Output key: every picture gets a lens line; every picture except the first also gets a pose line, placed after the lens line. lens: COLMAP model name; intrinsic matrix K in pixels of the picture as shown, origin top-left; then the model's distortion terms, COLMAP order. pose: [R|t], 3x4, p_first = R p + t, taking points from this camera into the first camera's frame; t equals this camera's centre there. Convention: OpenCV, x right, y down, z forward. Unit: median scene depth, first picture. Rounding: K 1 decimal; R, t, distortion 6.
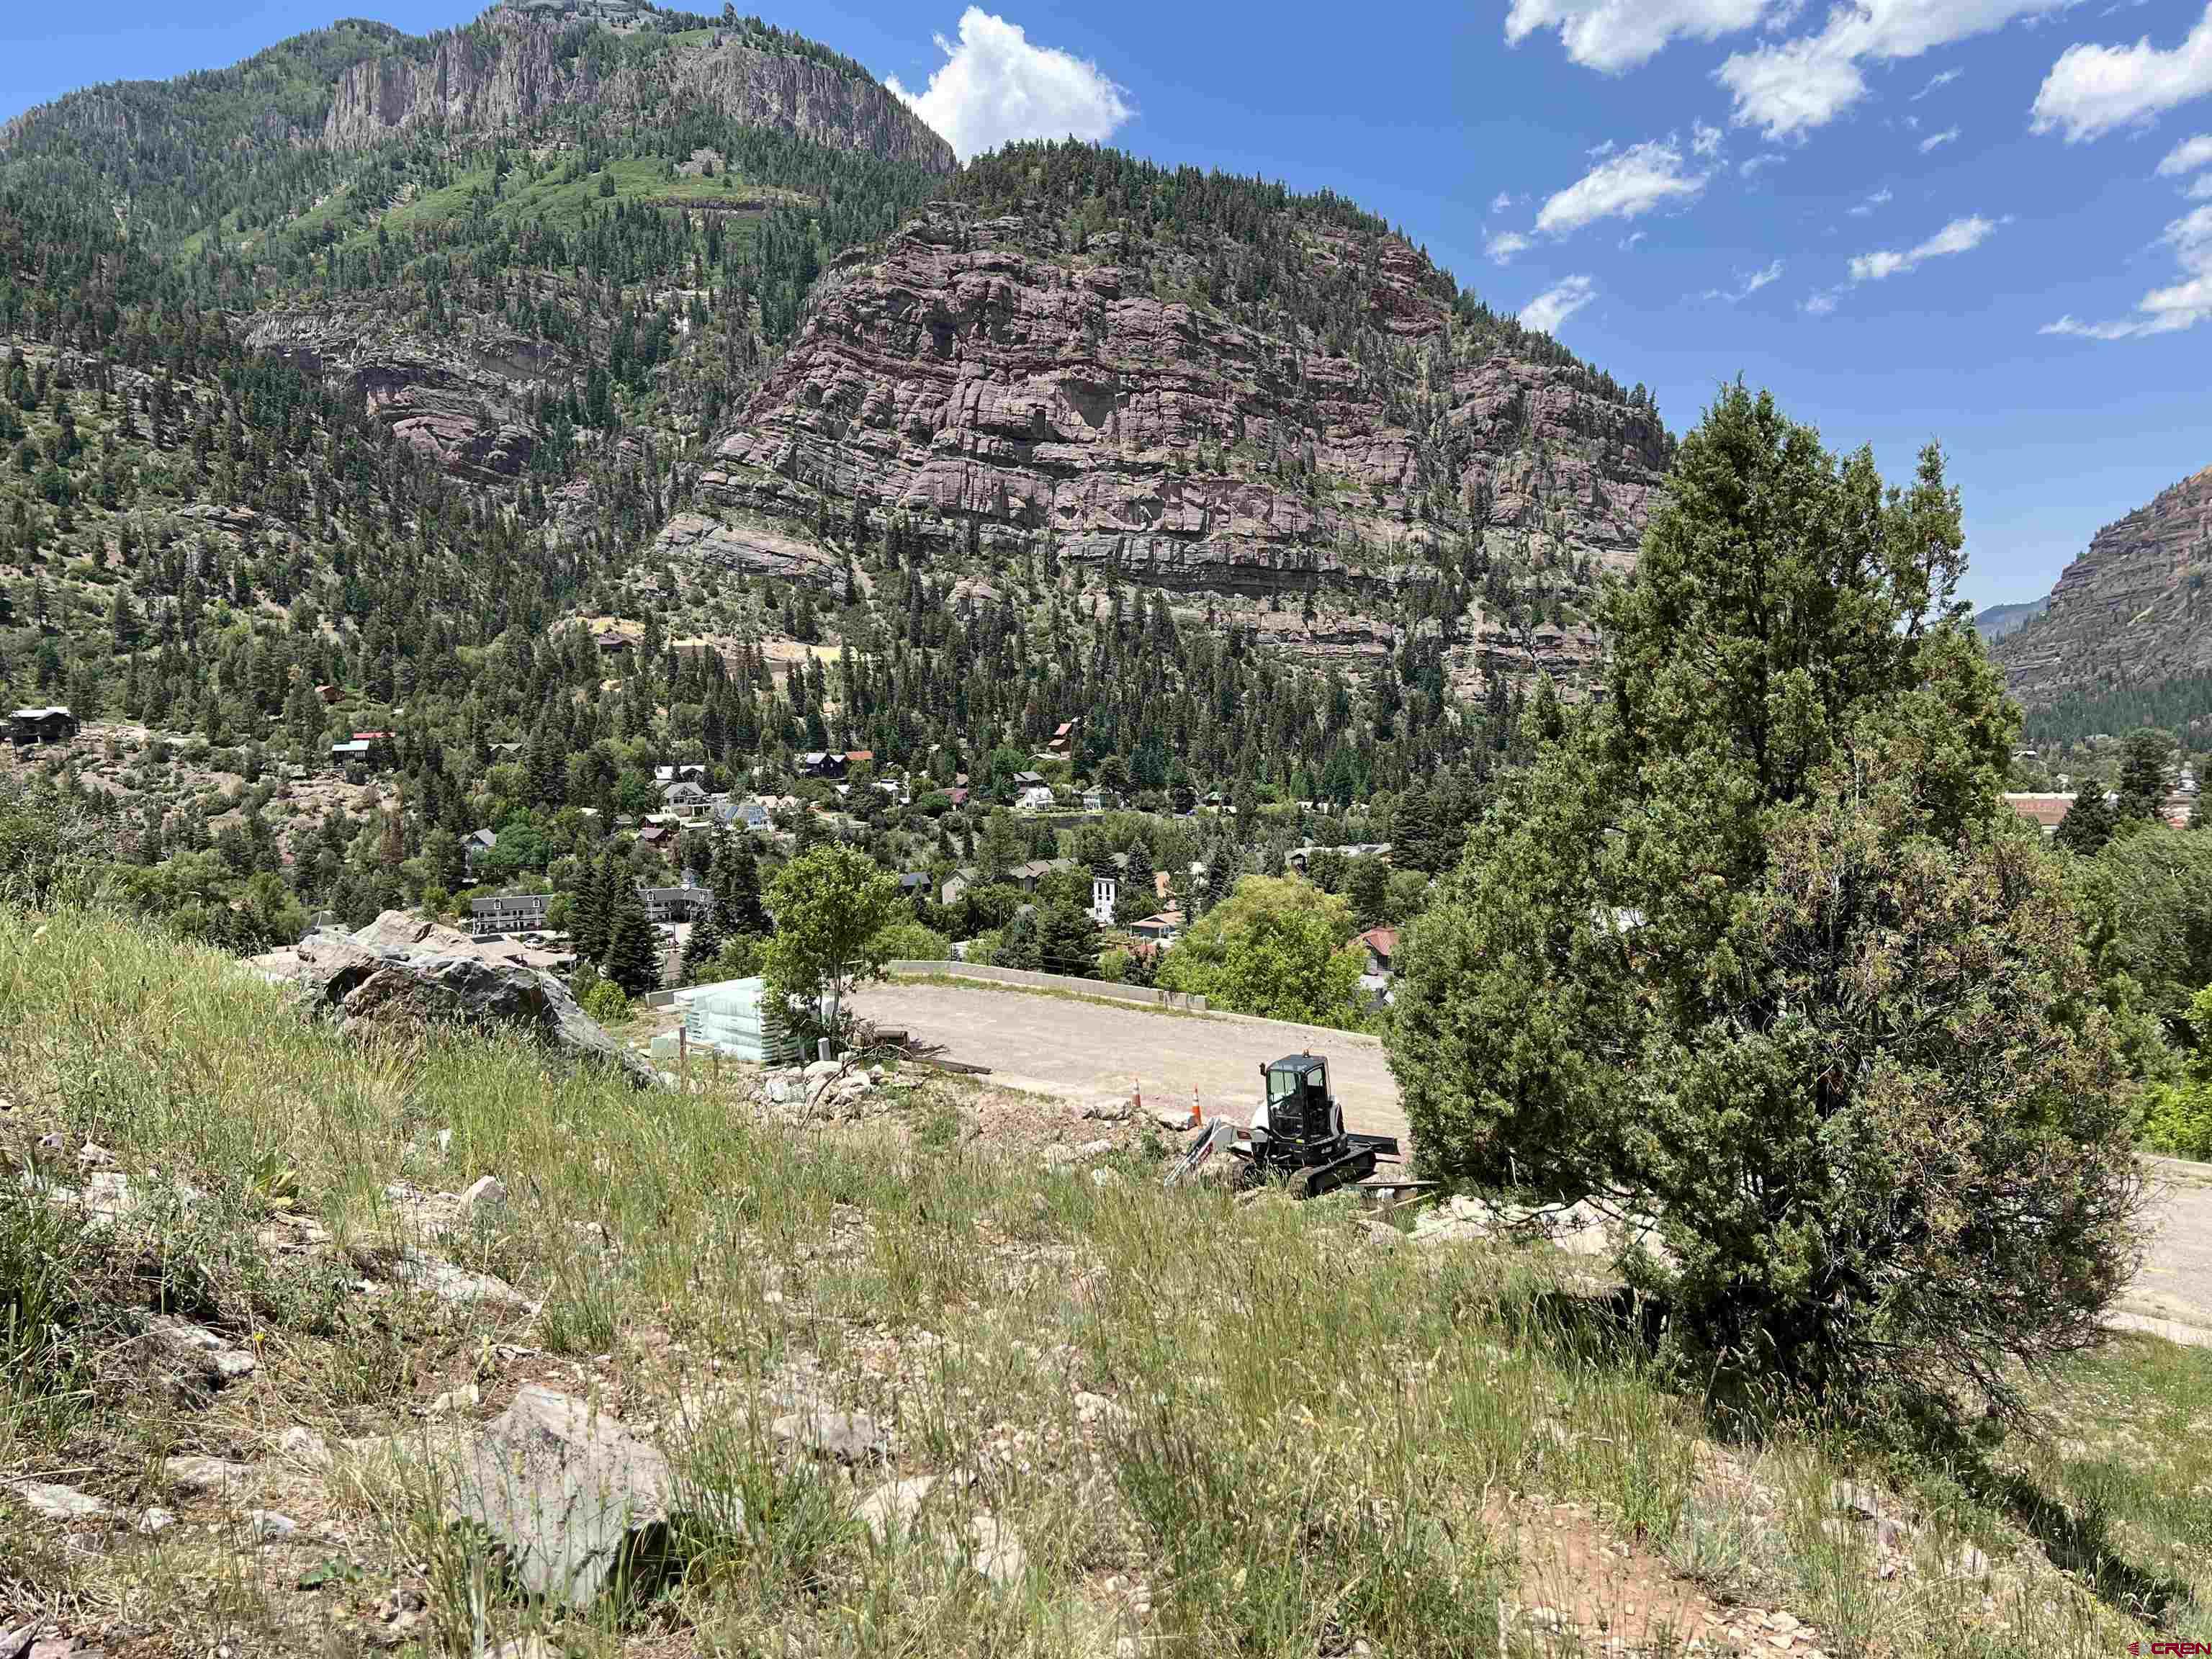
lens RADIAL K [[1620.7, 0, 1098.0], [0, 1620.7, 836.5], [0, 0, 1]] dist [0.190344, -0.278048]
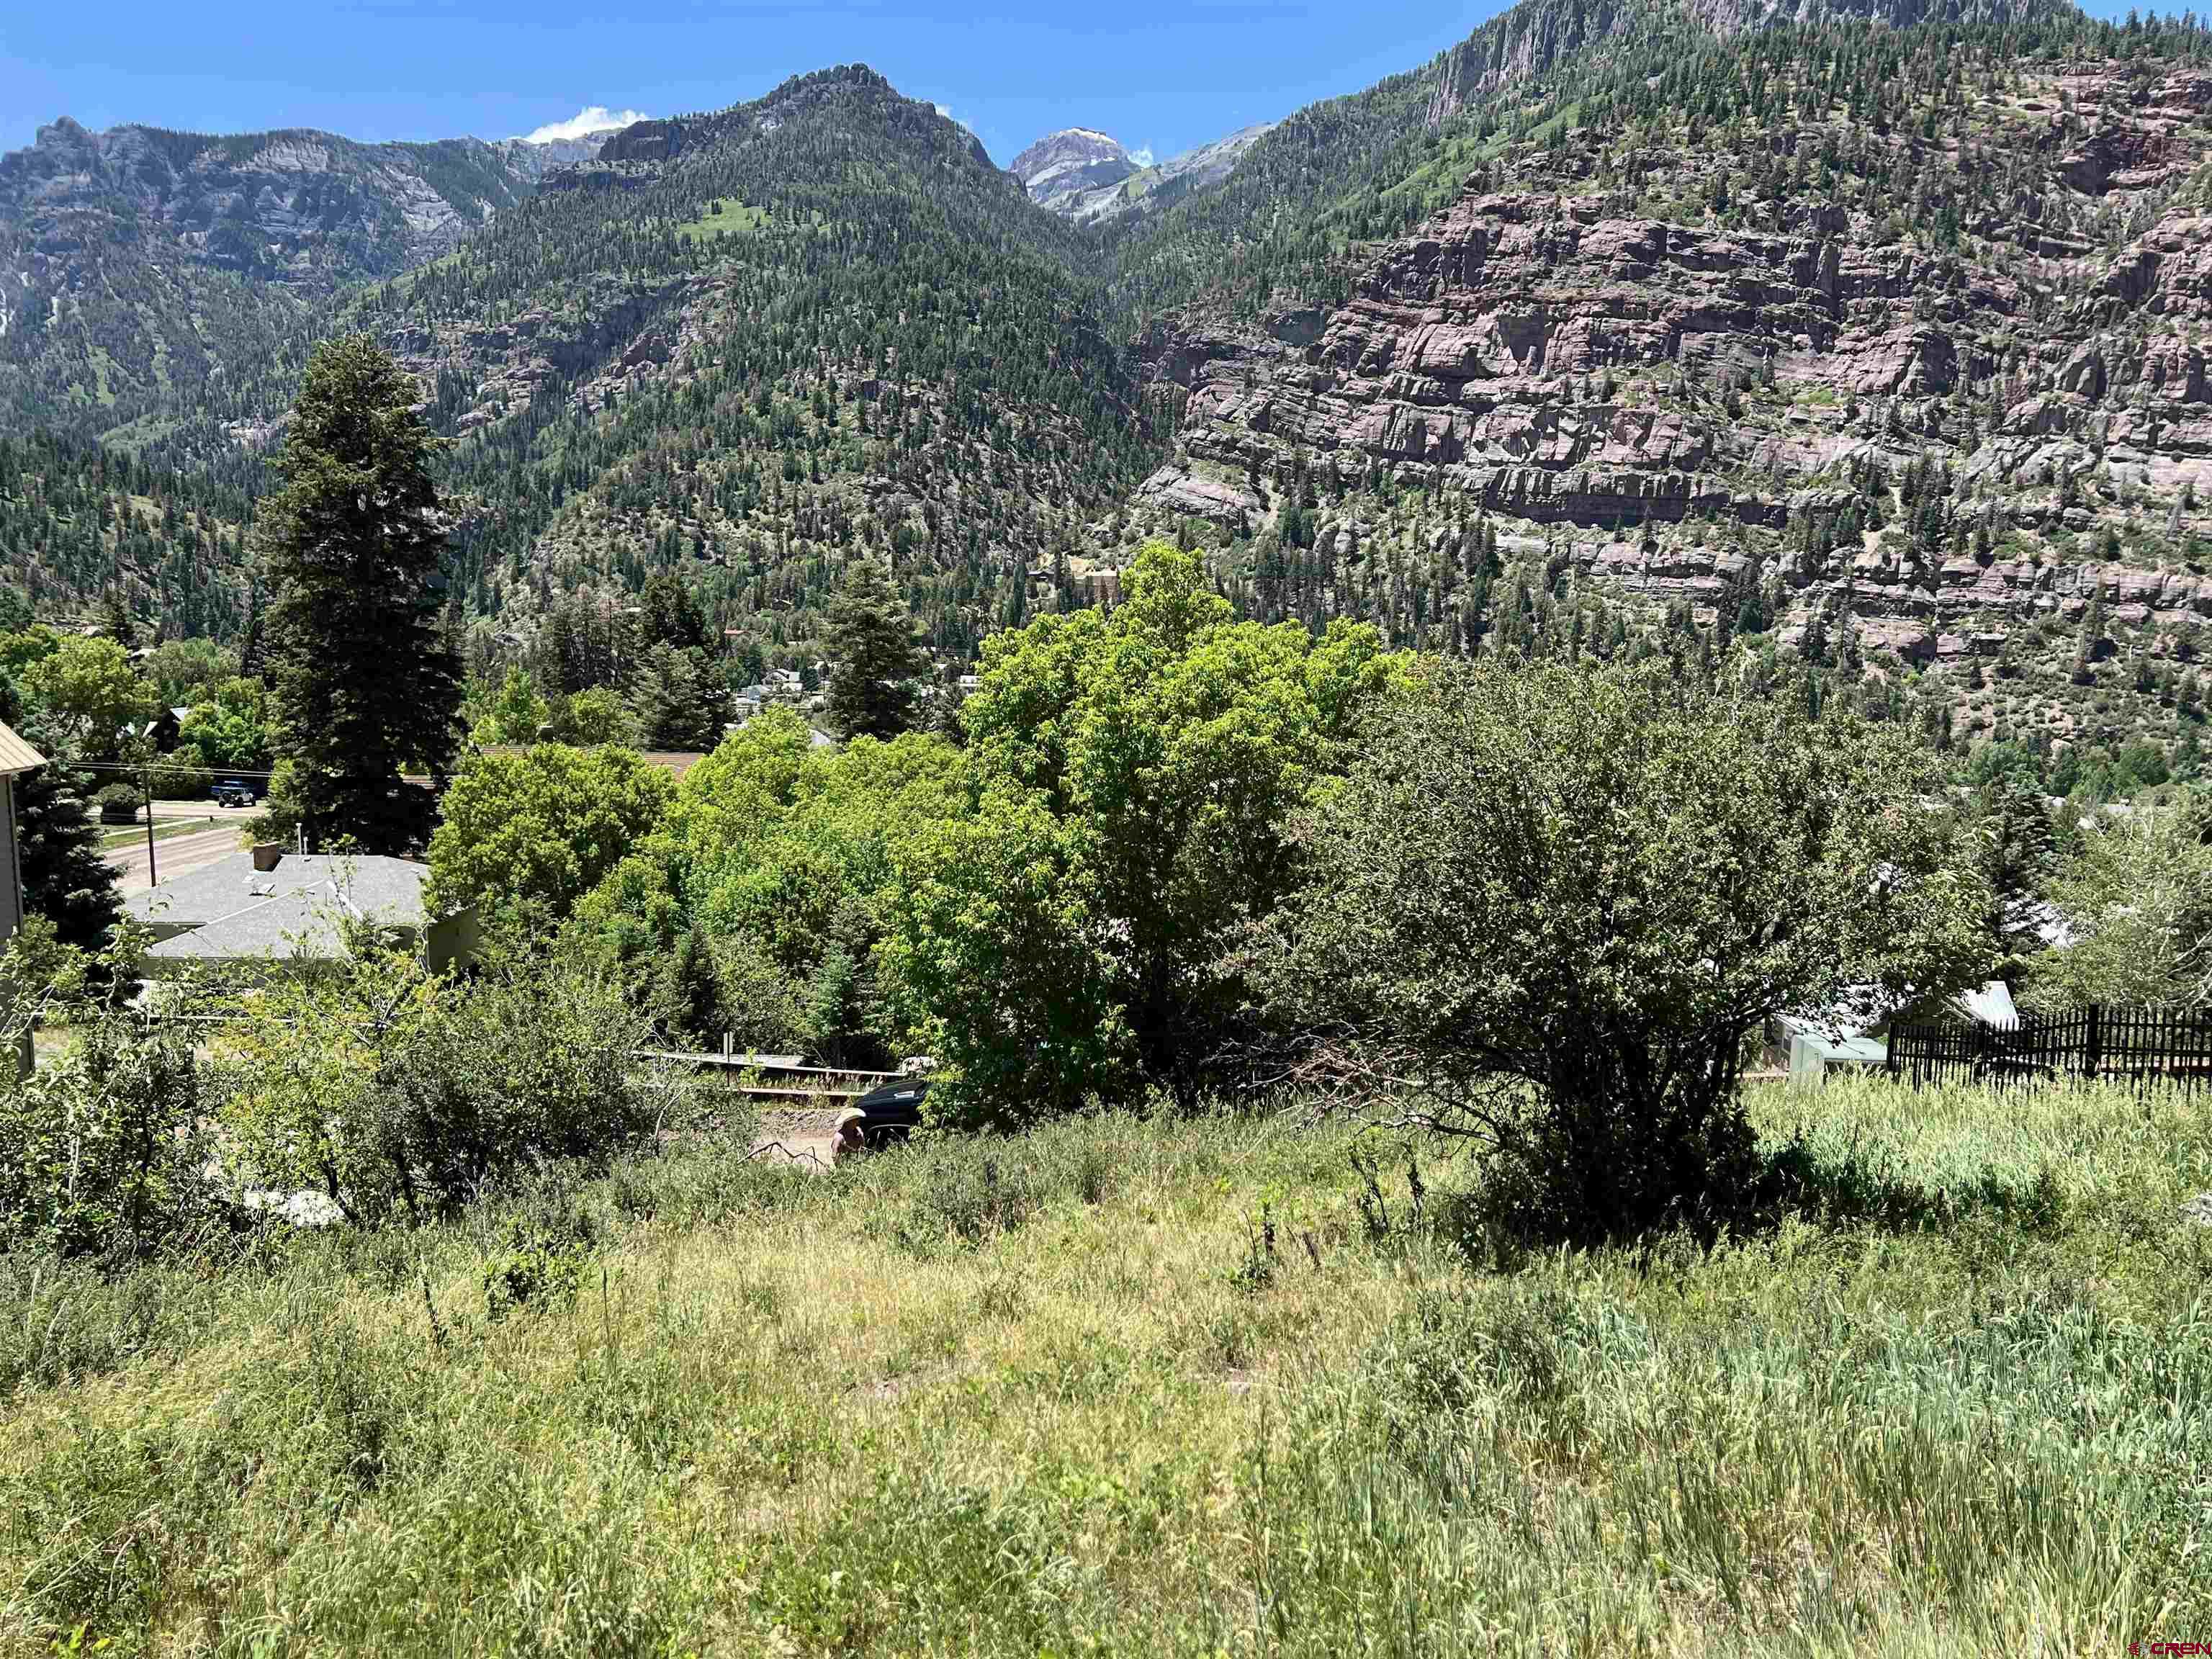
lens RADIAL K [[1662.4, 0, 1122.2], [0, 1662.4, 827.1], [0, 0, 1]] dist [0.040326, -0.046532]
pose [[0.690767, 0.118586, -0.713287, 0.610324], [-0.084900, 0.992938, 0.082860, -0.027822], [0.718076, 0.003322, 0.695957, 0.105973]]
